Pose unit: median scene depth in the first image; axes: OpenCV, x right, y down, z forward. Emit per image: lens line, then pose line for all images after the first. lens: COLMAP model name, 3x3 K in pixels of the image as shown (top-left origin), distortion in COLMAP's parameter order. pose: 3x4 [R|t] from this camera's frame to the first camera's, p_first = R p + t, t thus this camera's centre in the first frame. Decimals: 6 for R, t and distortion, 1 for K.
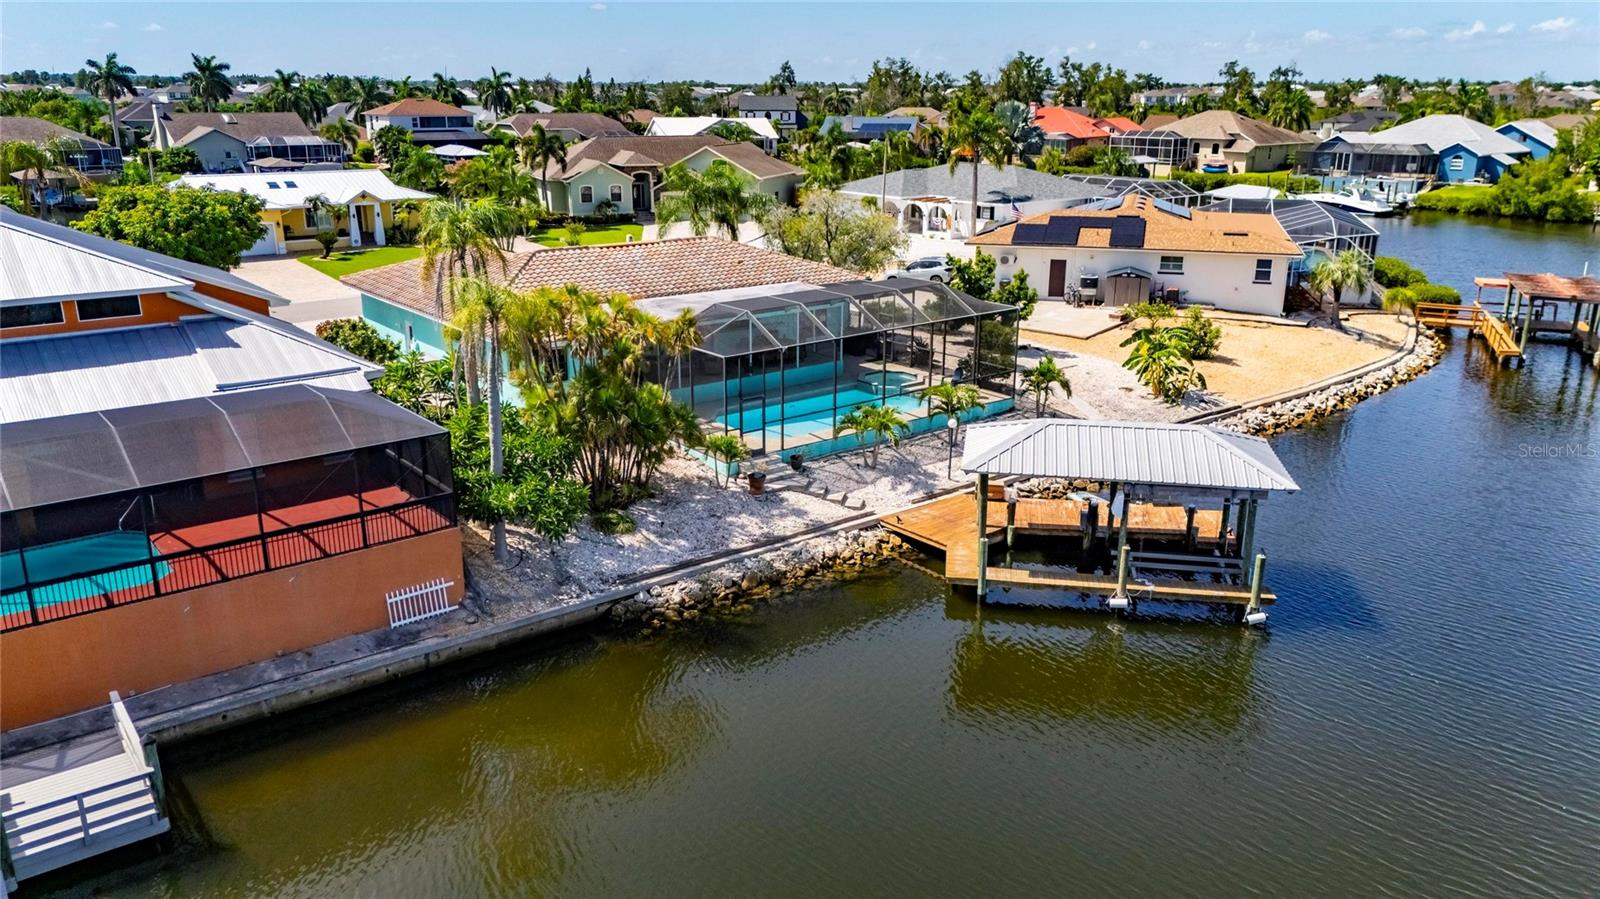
lens RADIAL K [[1175.5, 0, 799.0], [0, 1175.5, 453.5], [0, 0, 1]] dist [0.066406, -0.065882]
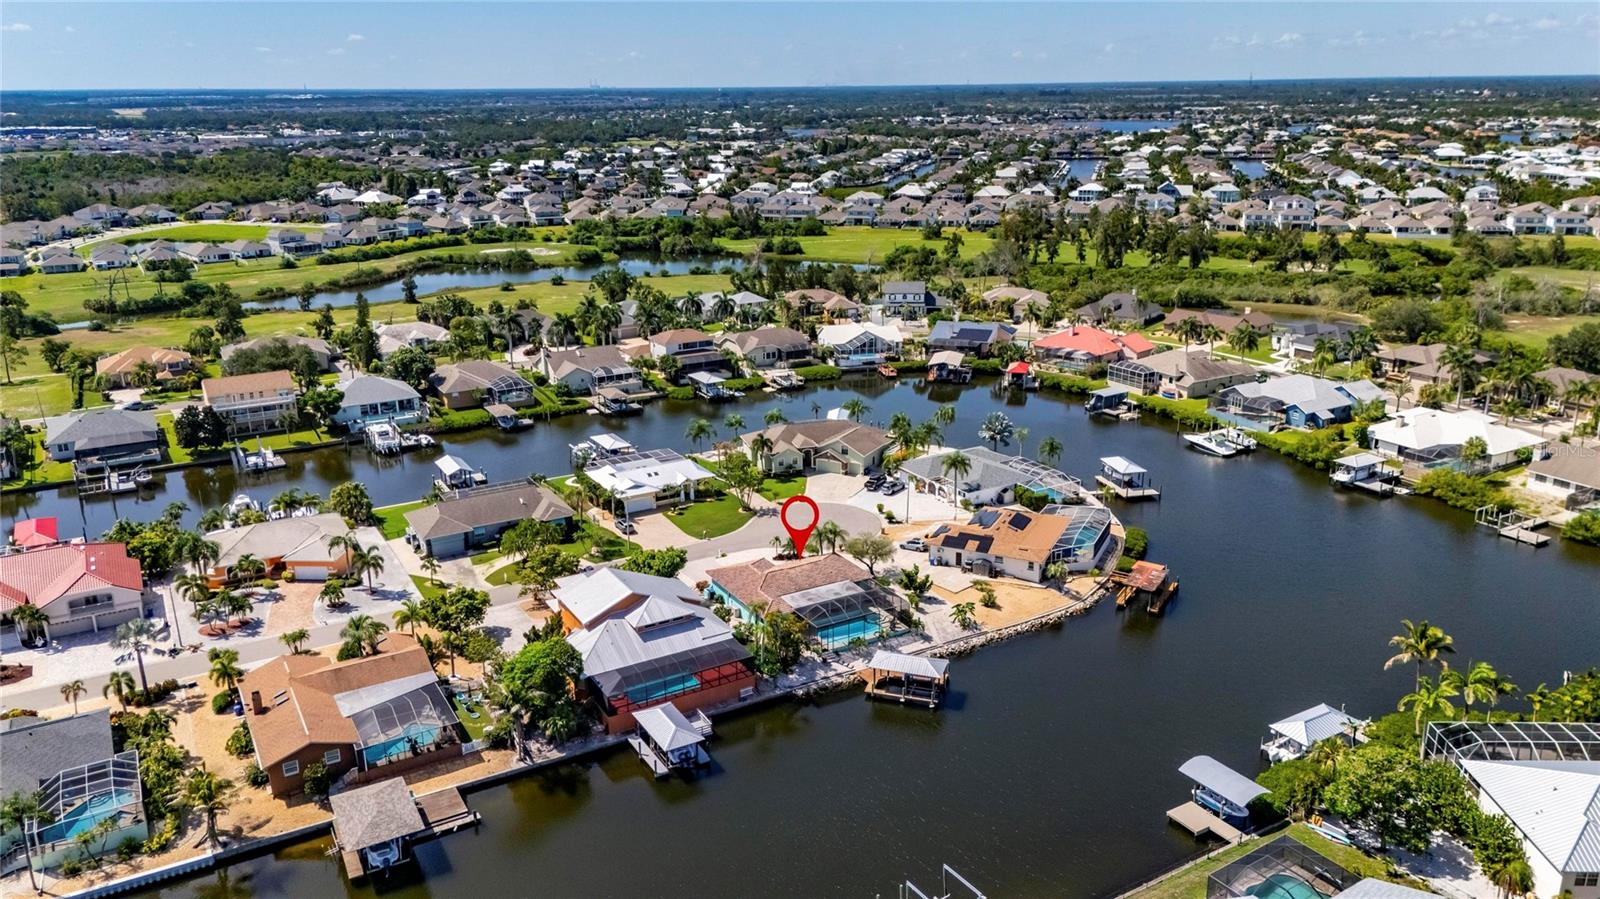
lens RADIAL K [[1175.5, 0, 794.6], [0, 1175.5, 442.3], [0, 0, 1]] dist [0.066406, -0.065882]
pose [[0.987656, 0.031069, -0.153523, 0.359409], [-0.031987, 0.999482, -0.003512, -0.551712], [0.153335, 0.008380, 0.988139, -2.329866]]
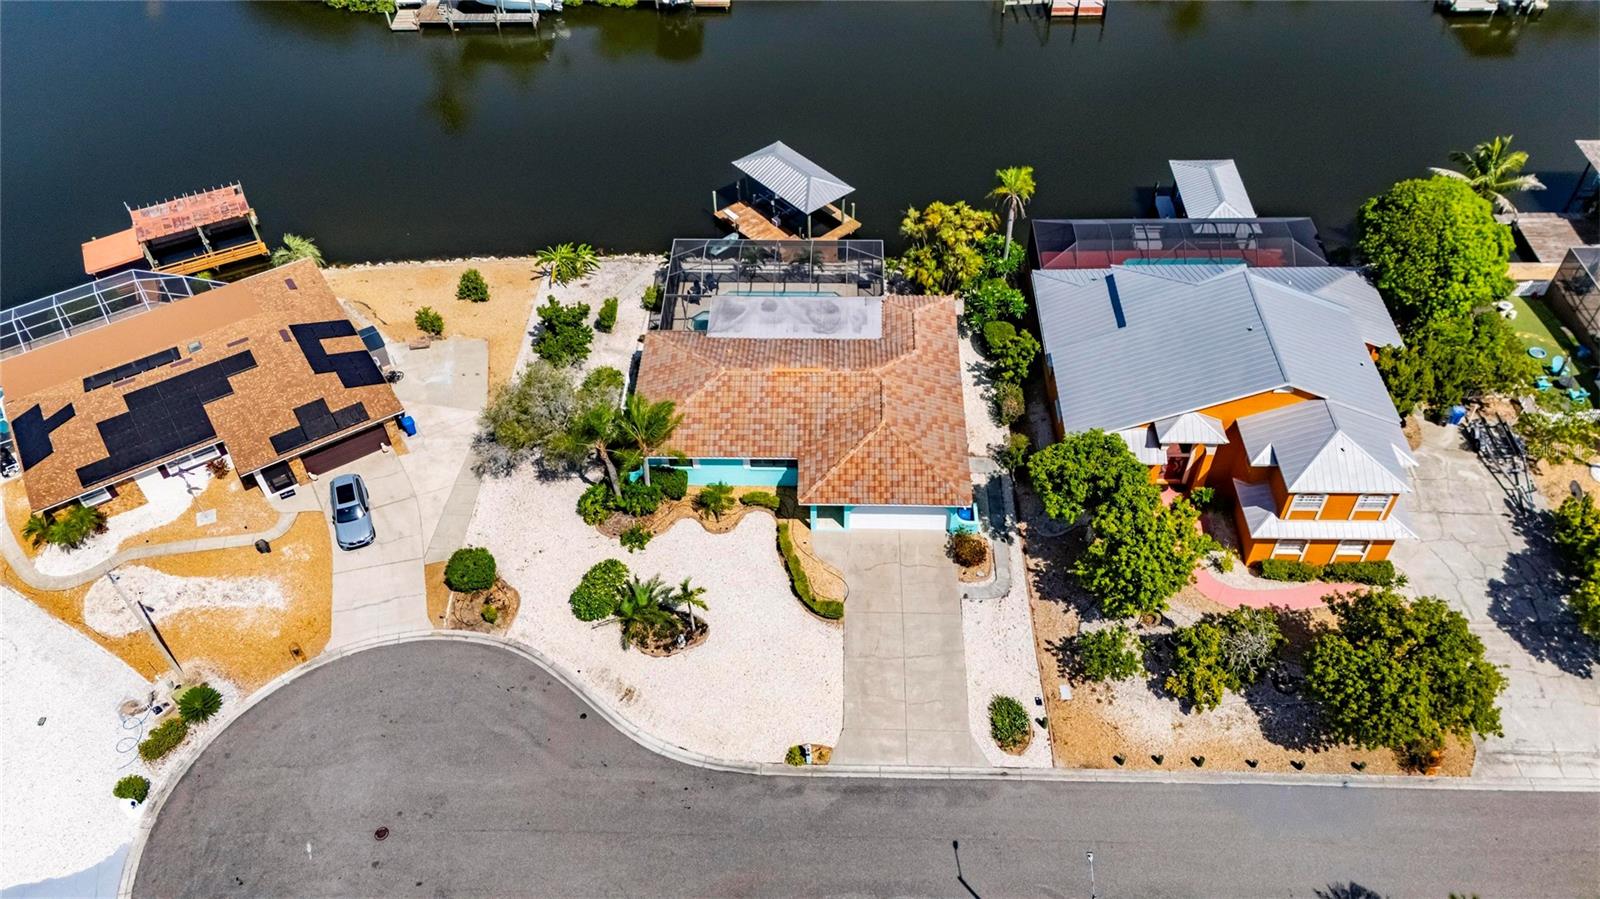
lens RADIAL K [[1175.5, 0, 799.1], [0, 1175.5, 454.6], [0, 0, 1]] dist [0.066406, -0.065882]
pose [[-0.764294, -0.454437, 0.457540, -0.878415], [0.209190, 0.496425, 0.842497, -1.371466], [-0.609996, 0.739628, -0.284351, 1.595091]]
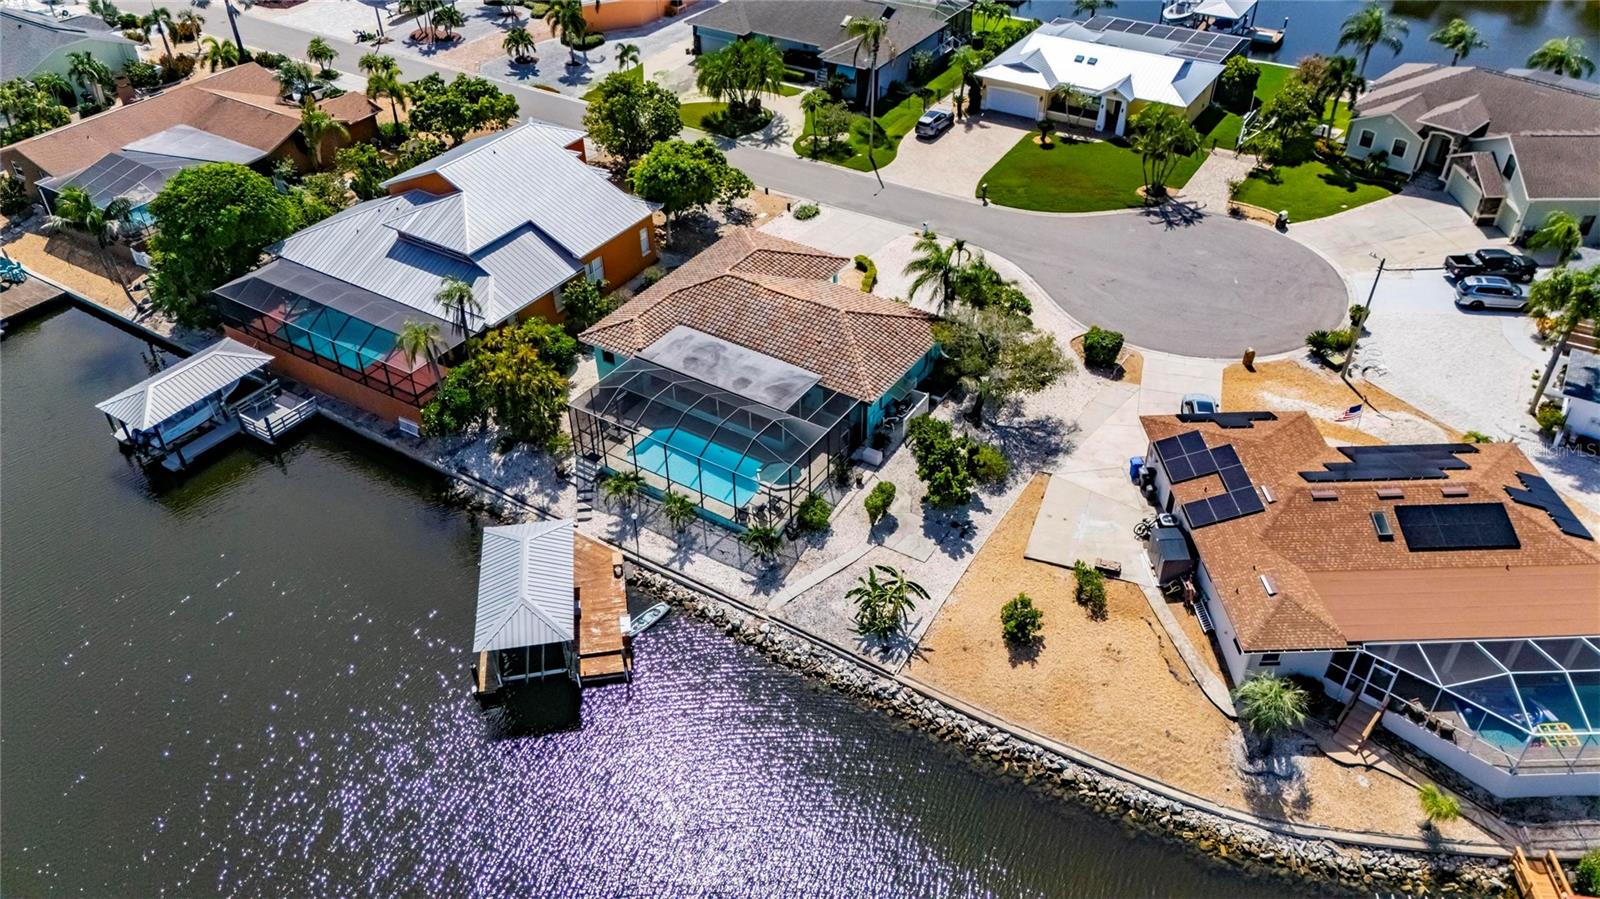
lens RADIAL K [[1175.5, 0, 796.2], [0, 1175.5, 453.2], [0, 0, 1]] dist [0.066406, -0.065882]
pose [[0.318360, 0.578125, -0.751278, 1.167405], [-0.268239, 0.815061, 0.513540, -0.841743], [0.909227, 0.038031, 0.414559, 0.466355]]
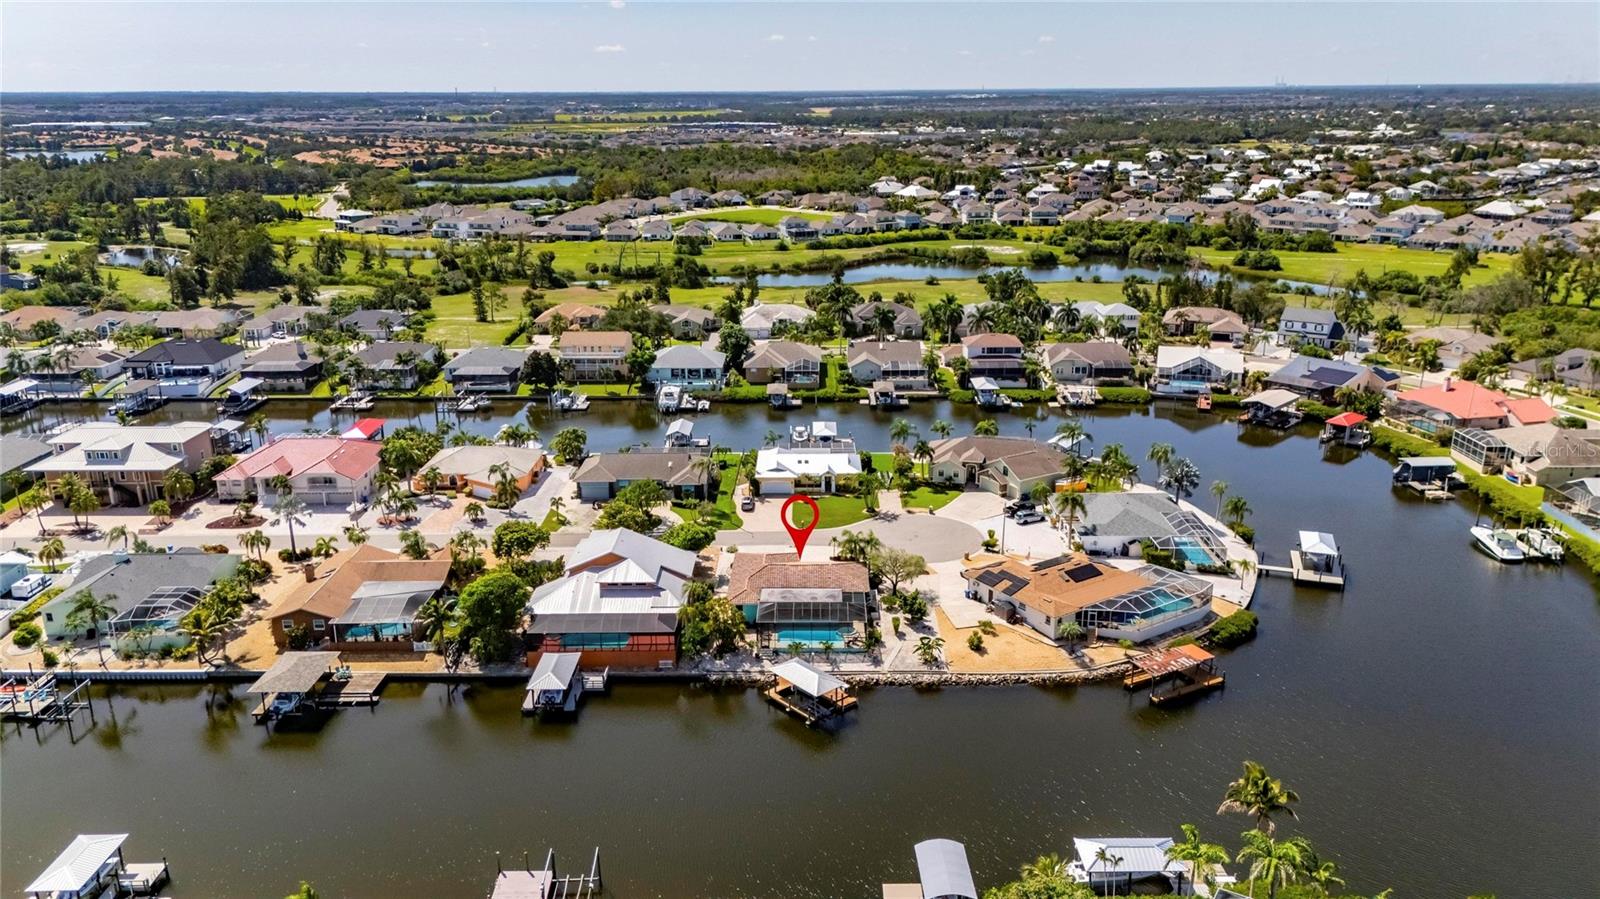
lens RADIAL K [[1175.5, 0, 791.1], [0, 1175.5, 436.5], [0, 0, 1]] dist [0.066406, -0.065882]
pose [[0.768558, 0.170132, -0.616745, 1.921750], [-0.178728, 0.982709, 0.048364, -0.739576], [0.614309, 0.073059, 0.785676, -1.698240]]
